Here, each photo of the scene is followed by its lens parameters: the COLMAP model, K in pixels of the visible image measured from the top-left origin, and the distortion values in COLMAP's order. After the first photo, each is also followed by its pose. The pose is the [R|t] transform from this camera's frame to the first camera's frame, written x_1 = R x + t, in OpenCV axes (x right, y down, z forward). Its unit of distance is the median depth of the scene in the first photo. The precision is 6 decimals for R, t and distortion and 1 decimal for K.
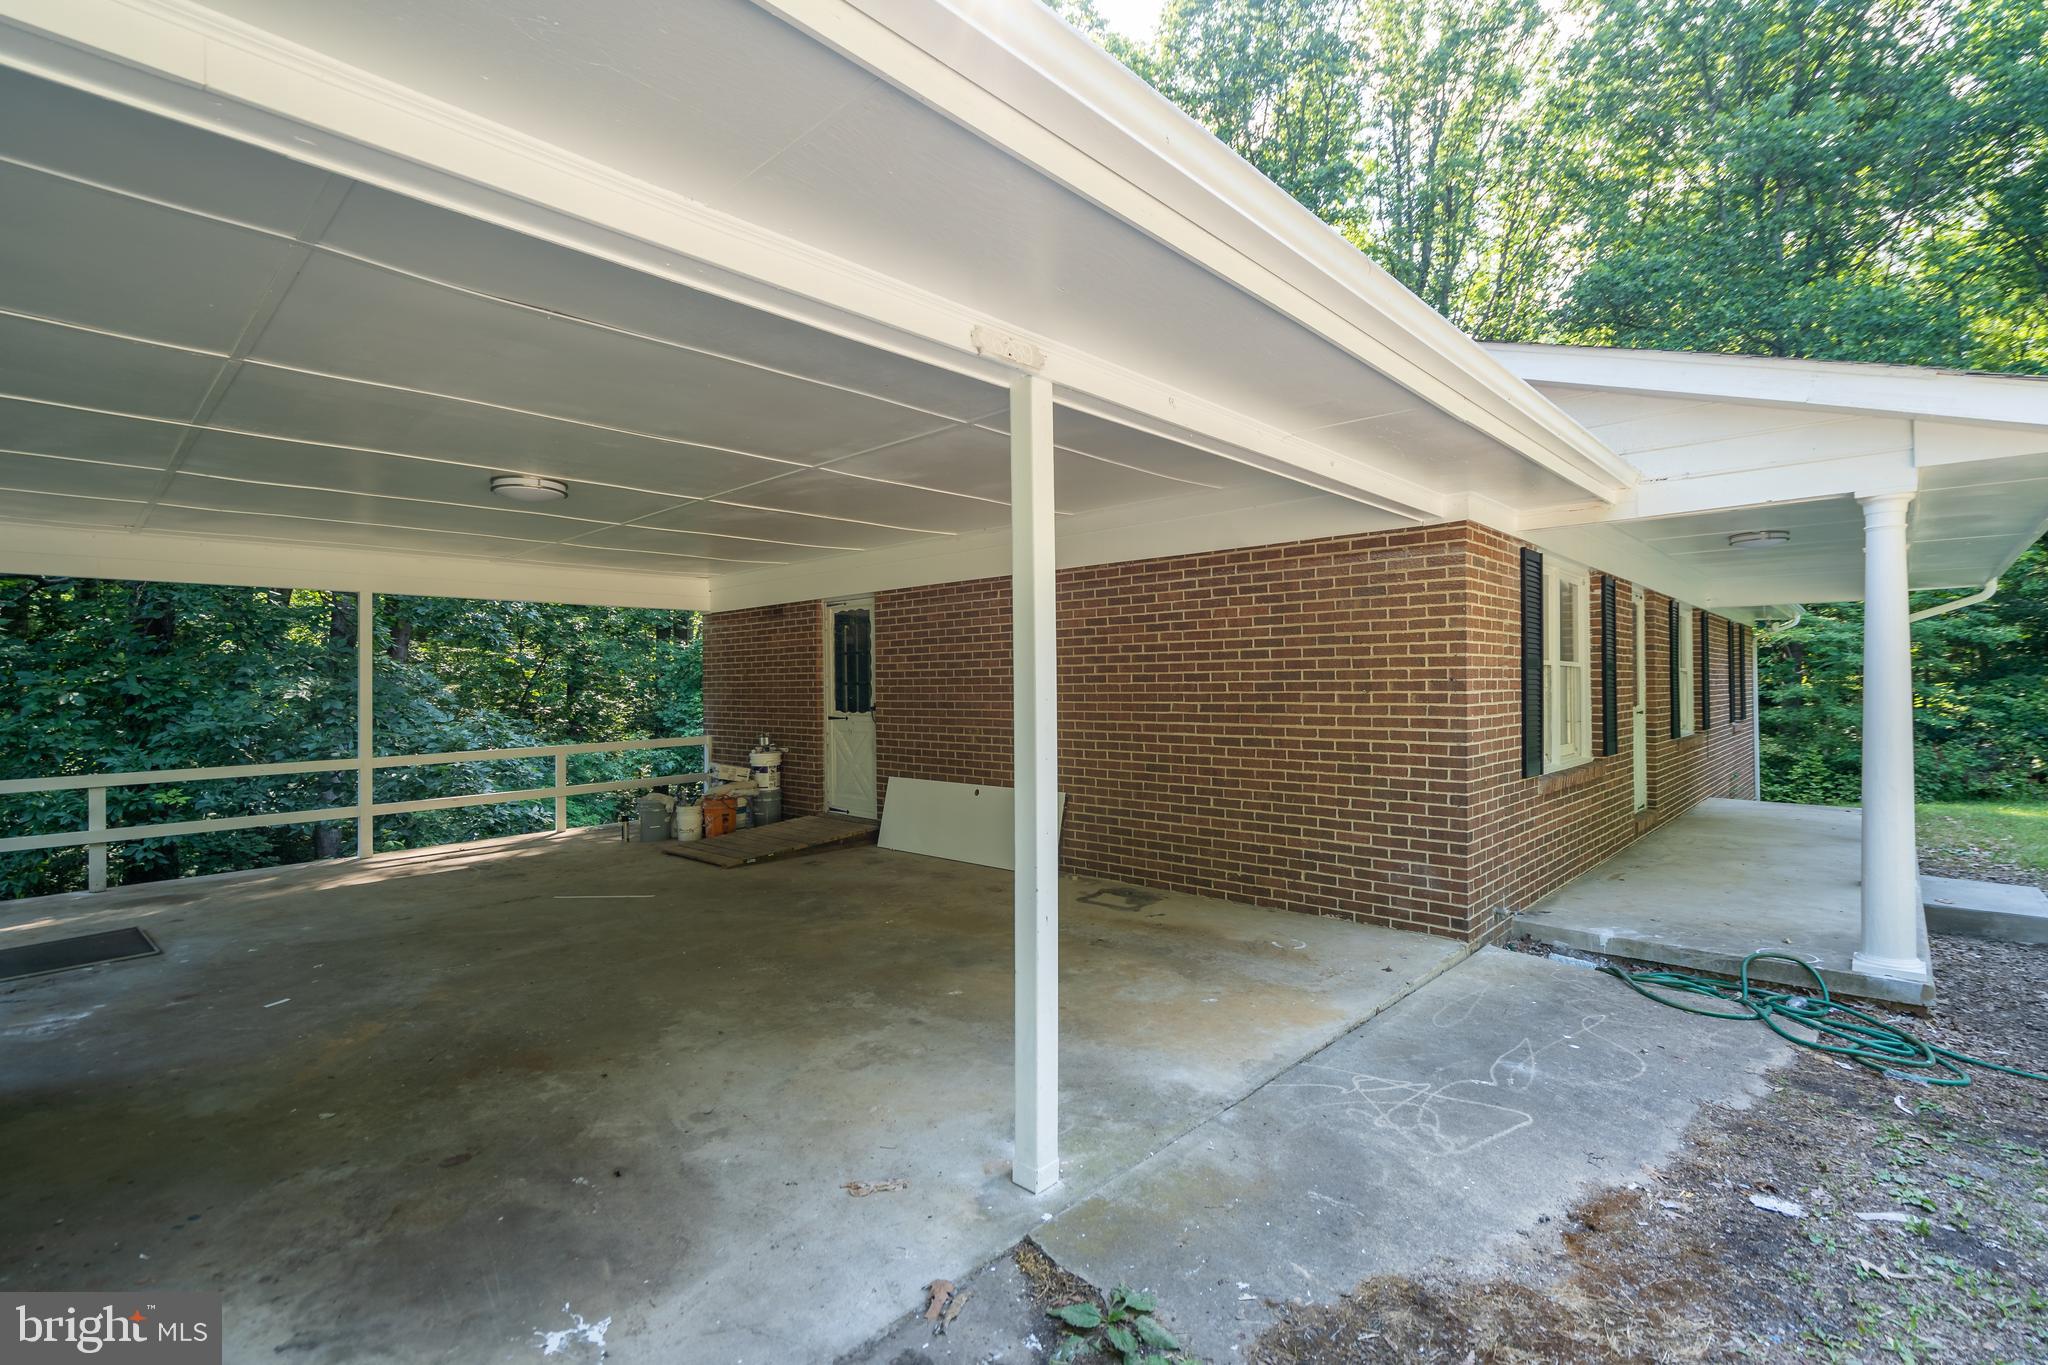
lens RADIAL K [[939.3, 0, 1010.4], [0, 939.3, 679.0], [0, 0, 1]] dist [-0.009857, 0.003122]
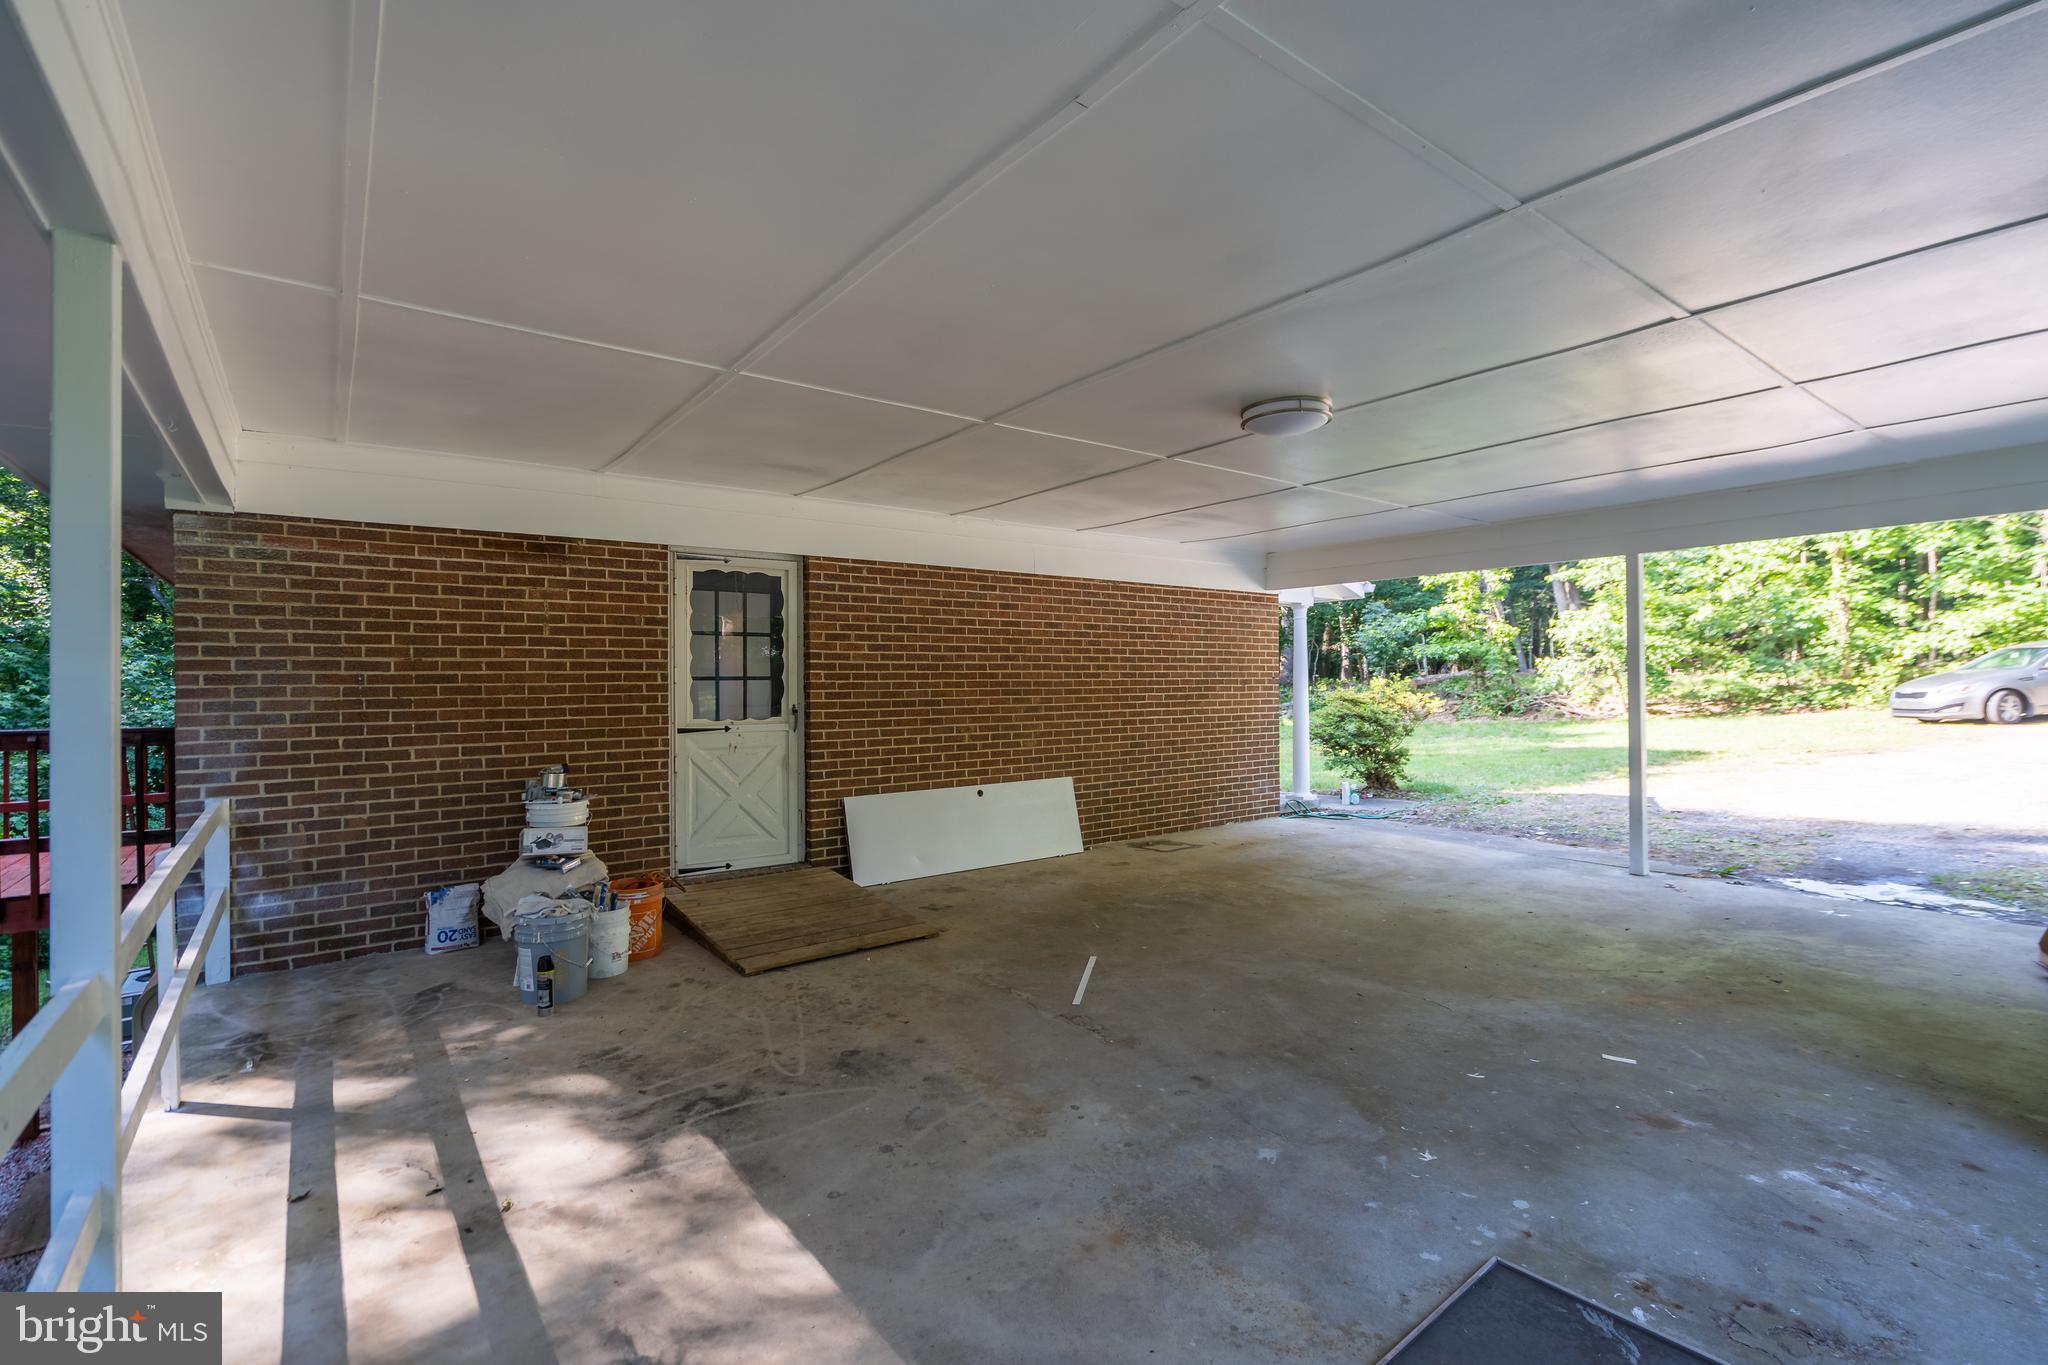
lens RADIAL K [[939.3, 0, 1032.5], [0, 939.3, 674.7], [0, 0, 1]] dist [-0.009857, 0.003122]
pose [[0.142694, 0.019541, 0.989574, -1.205038], [0.003230, 0.999791, -0.020209, 0.025090], [-0.989762, 0.006080, 0.142601, 1.007775]]
